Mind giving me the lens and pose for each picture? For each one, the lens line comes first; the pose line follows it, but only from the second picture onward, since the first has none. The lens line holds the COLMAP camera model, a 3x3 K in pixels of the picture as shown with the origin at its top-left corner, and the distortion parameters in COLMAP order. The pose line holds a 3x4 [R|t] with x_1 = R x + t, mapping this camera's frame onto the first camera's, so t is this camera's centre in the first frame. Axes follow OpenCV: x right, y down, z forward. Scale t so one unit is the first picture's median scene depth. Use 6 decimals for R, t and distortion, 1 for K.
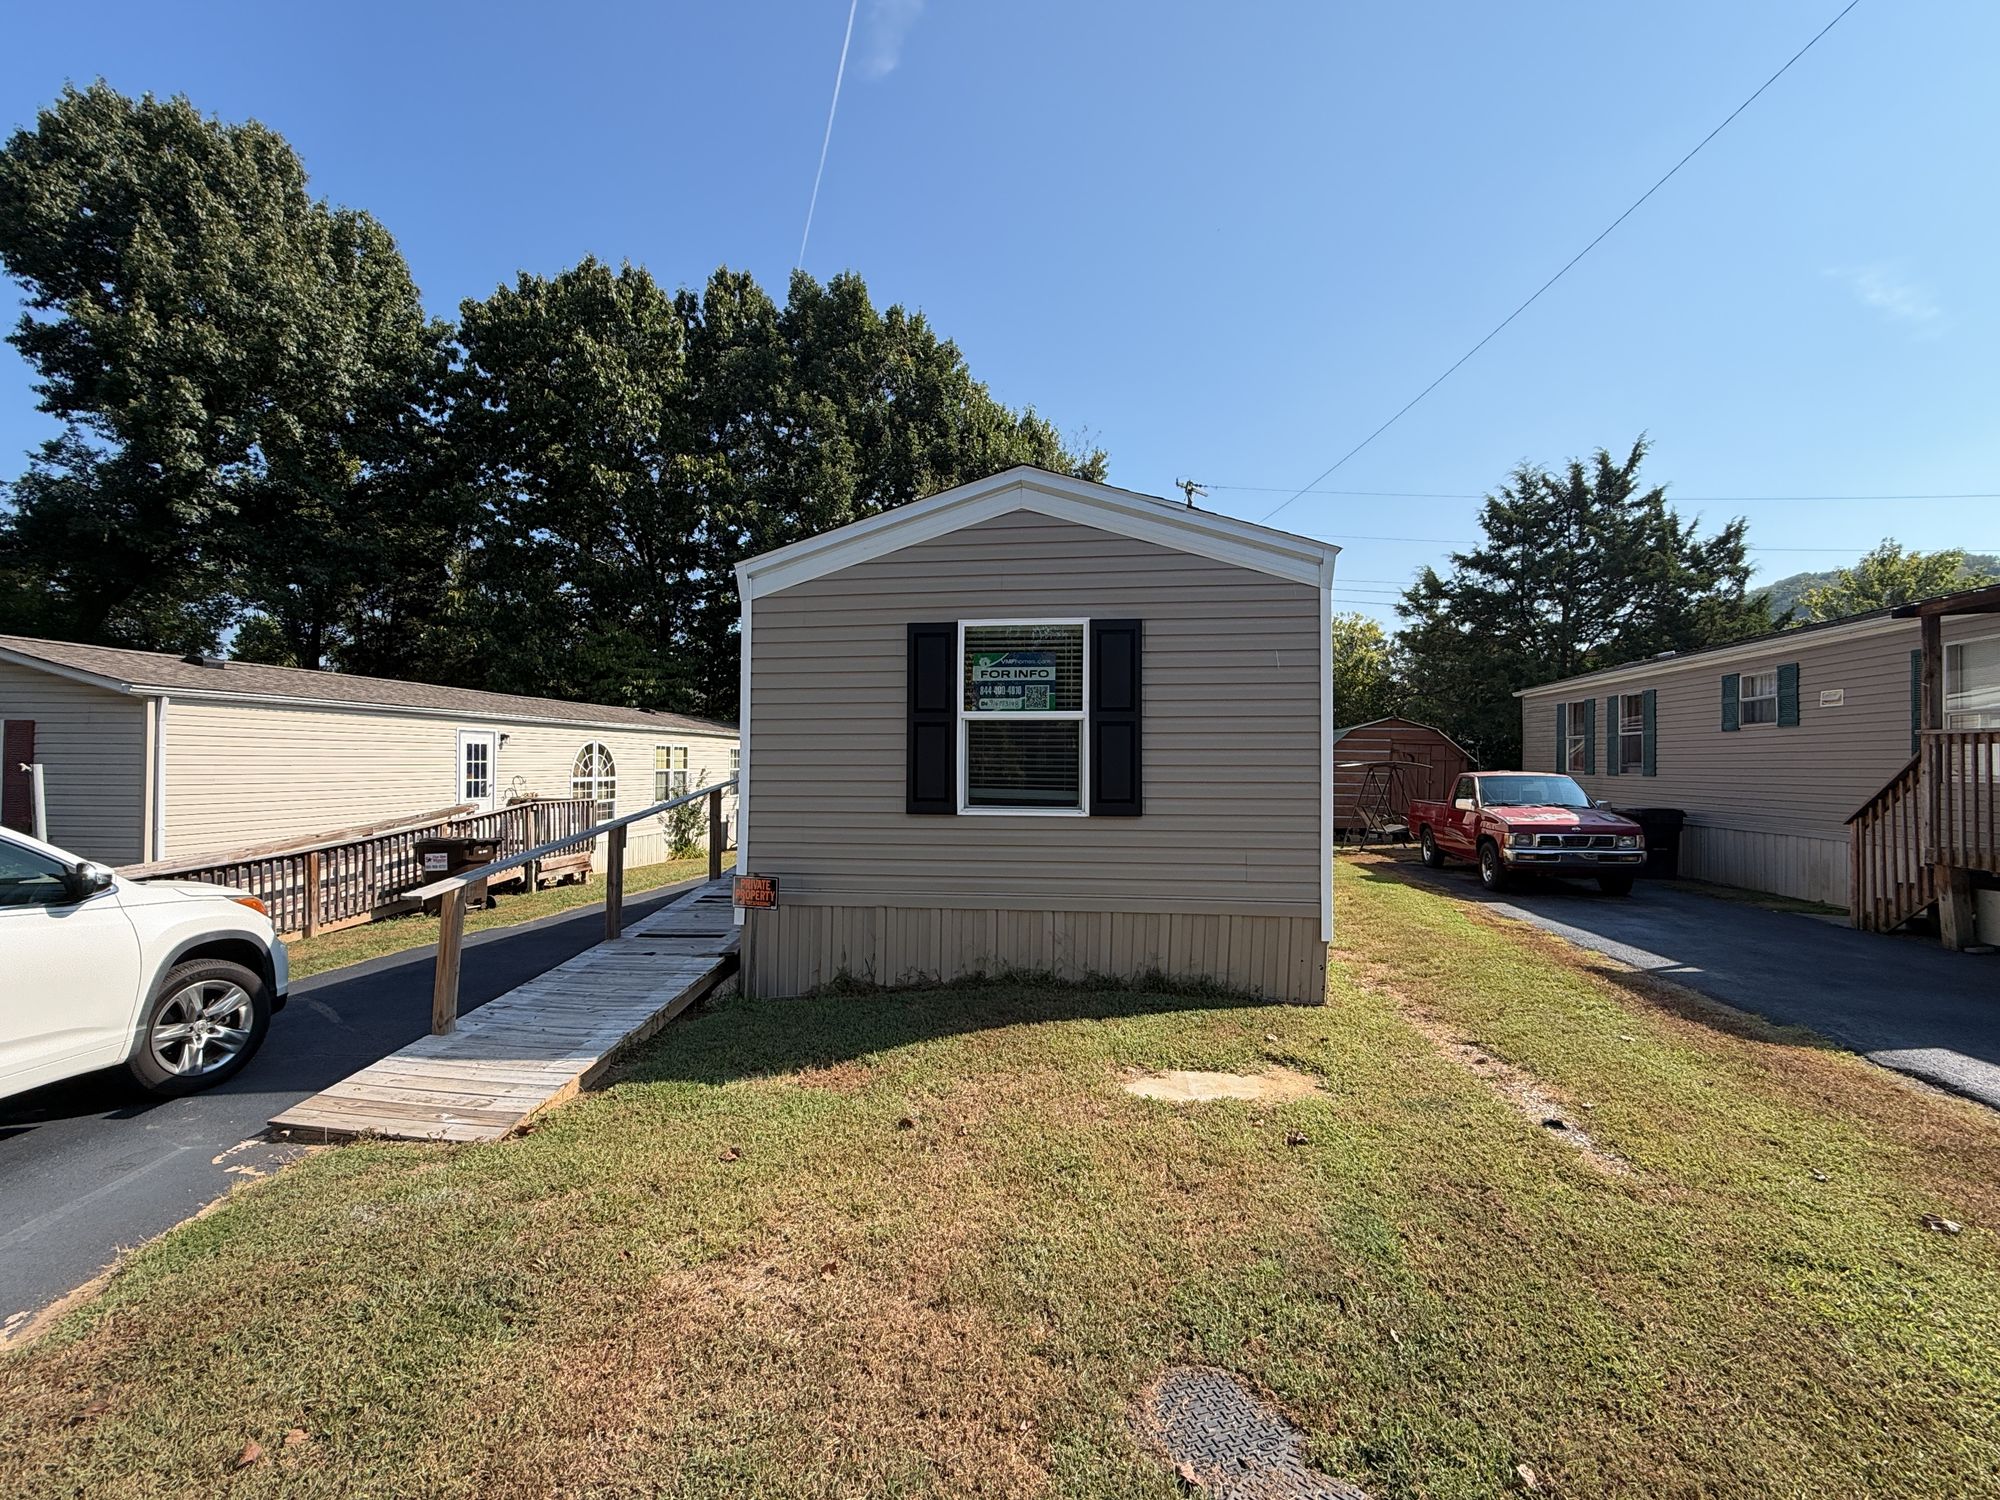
lens RADIAL K [[945.4, 0, 1002.0], [0, 945.4, 752.6], [0, 0, 1]] dist [0.002688, -0.000993]
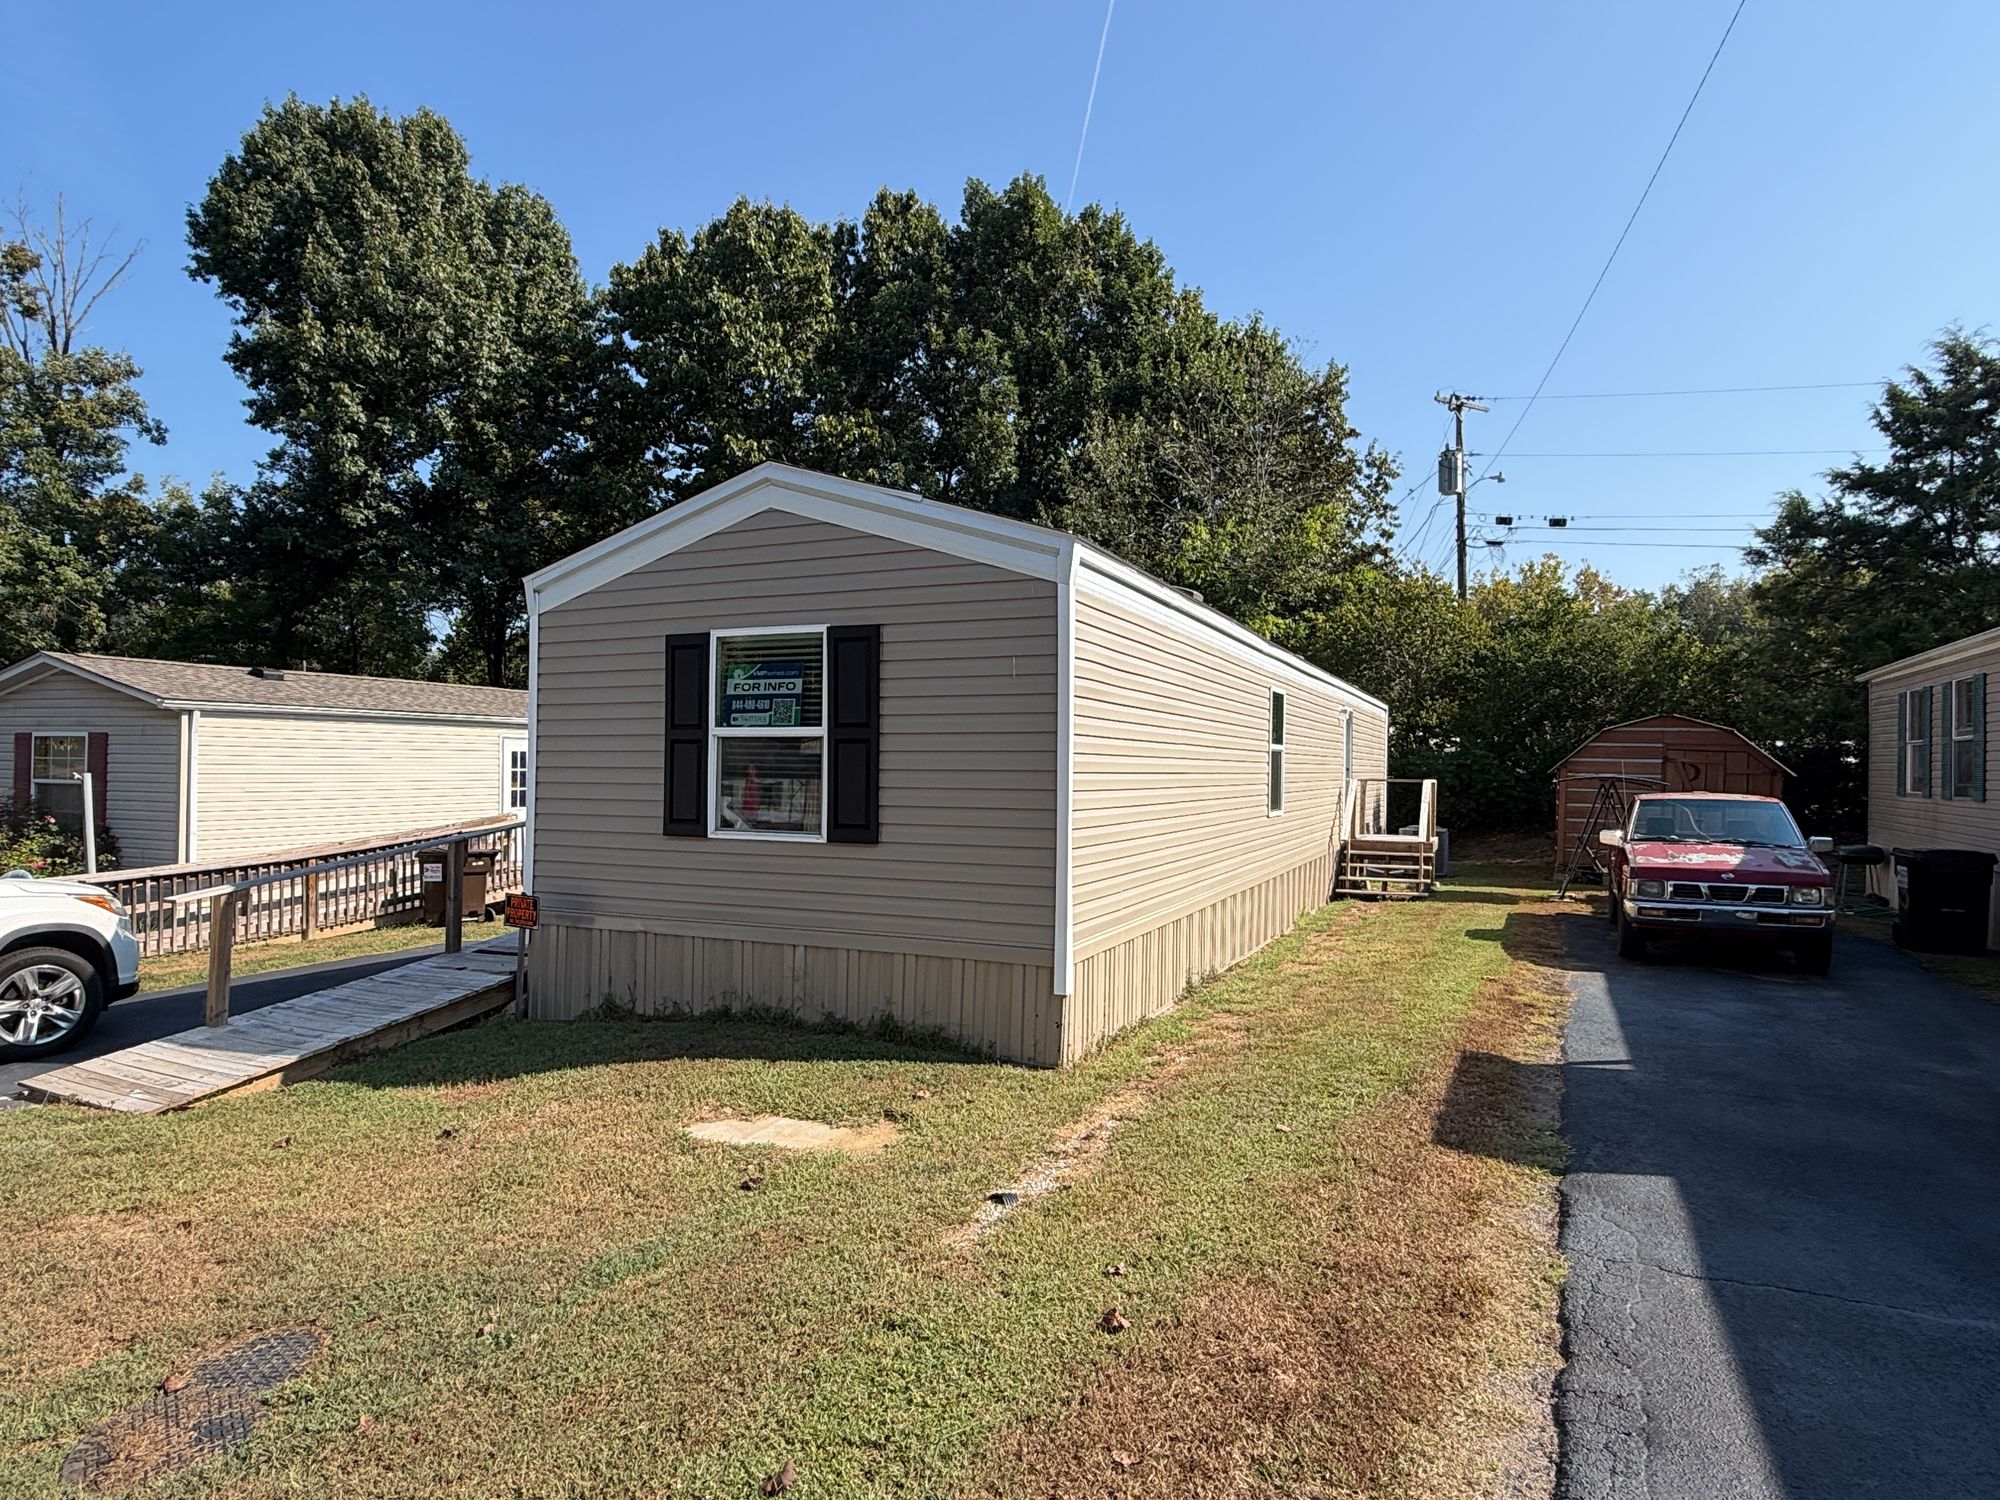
lens RADIAL K [[1205.2, 0, 991.8], [0, 1205.2, 754.5], [0, 0, 1]] dist [0.001463, 0.001128]
pose [[0.955061, 0.002193, -0.296401, 0.199722], [-0.001701, 0.999997, 0.001918, -0.006829], [0.296404, -0.001328, 0.955062, -0.021062]]
